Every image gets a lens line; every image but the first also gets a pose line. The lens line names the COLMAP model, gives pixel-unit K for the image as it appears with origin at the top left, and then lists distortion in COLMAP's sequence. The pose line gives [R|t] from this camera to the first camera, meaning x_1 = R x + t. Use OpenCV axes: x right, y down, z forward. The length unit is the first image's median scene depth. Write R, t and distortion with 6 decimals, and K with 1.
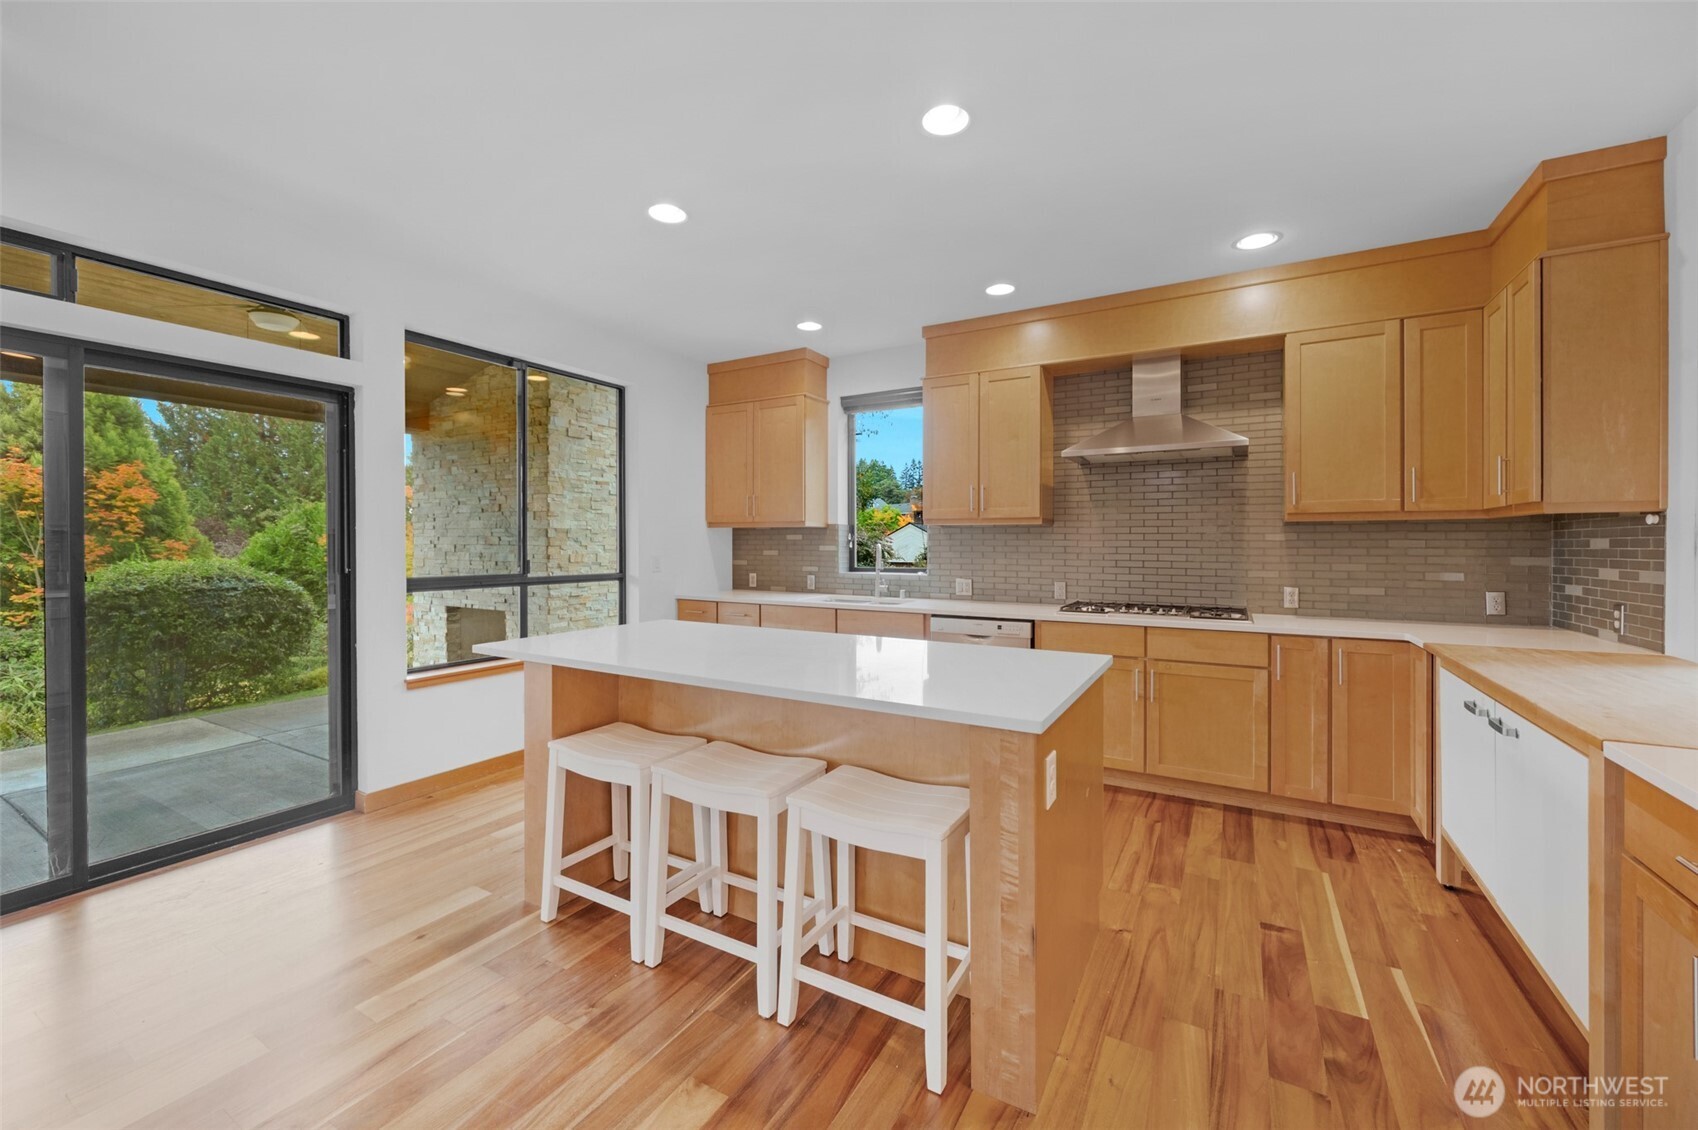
lens RADIAL K [[679.7, 0, 841.7], [0, 679.7, 537.4], [0, 0, 1]] dist [-0.000141, -0.000011]
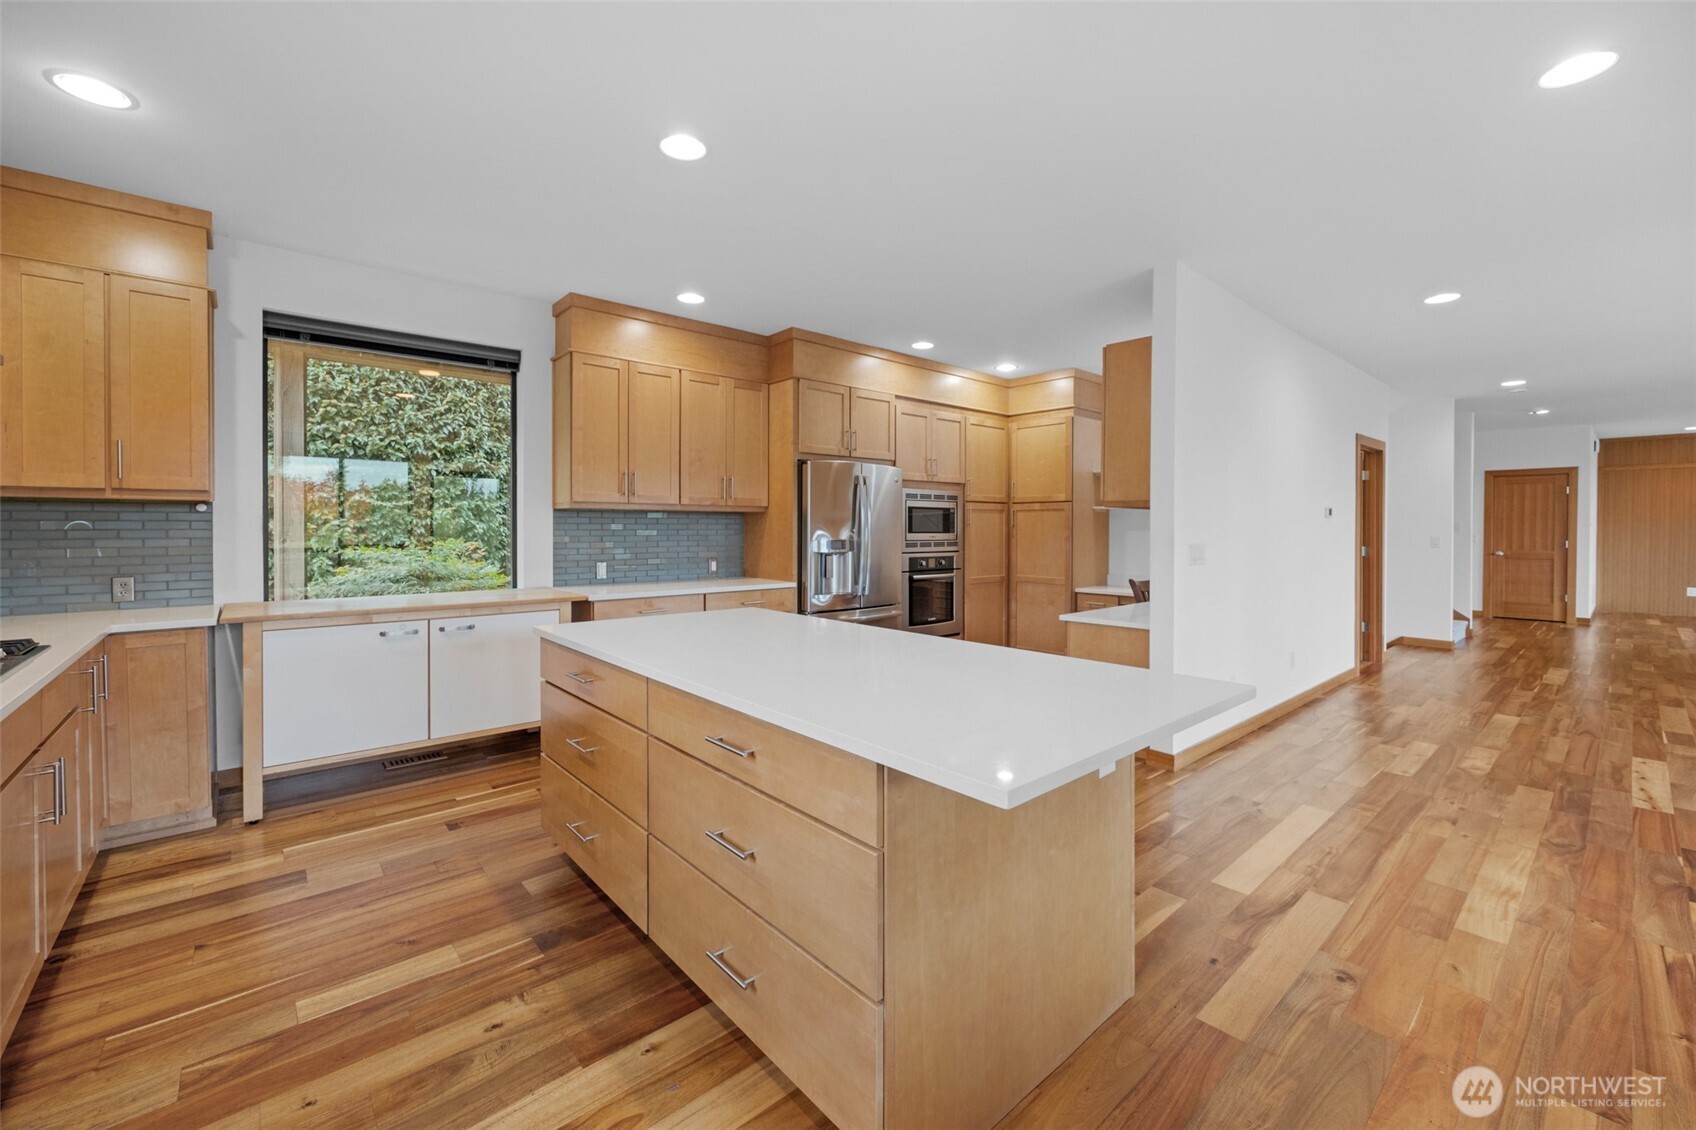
lens RADIAL K [[678.9, 0, 840.8], [0, 678.9, 537.4], [0, 0, 1]] dist [-0.000141, -0.000011]
pose [[-0.948728, 0.003294, 0.316077, -0.428831], [0.004906, 0.999979, 0.004306, 0.033908], [-0.316056, 0.005636, -0.948724, 1.854047]]
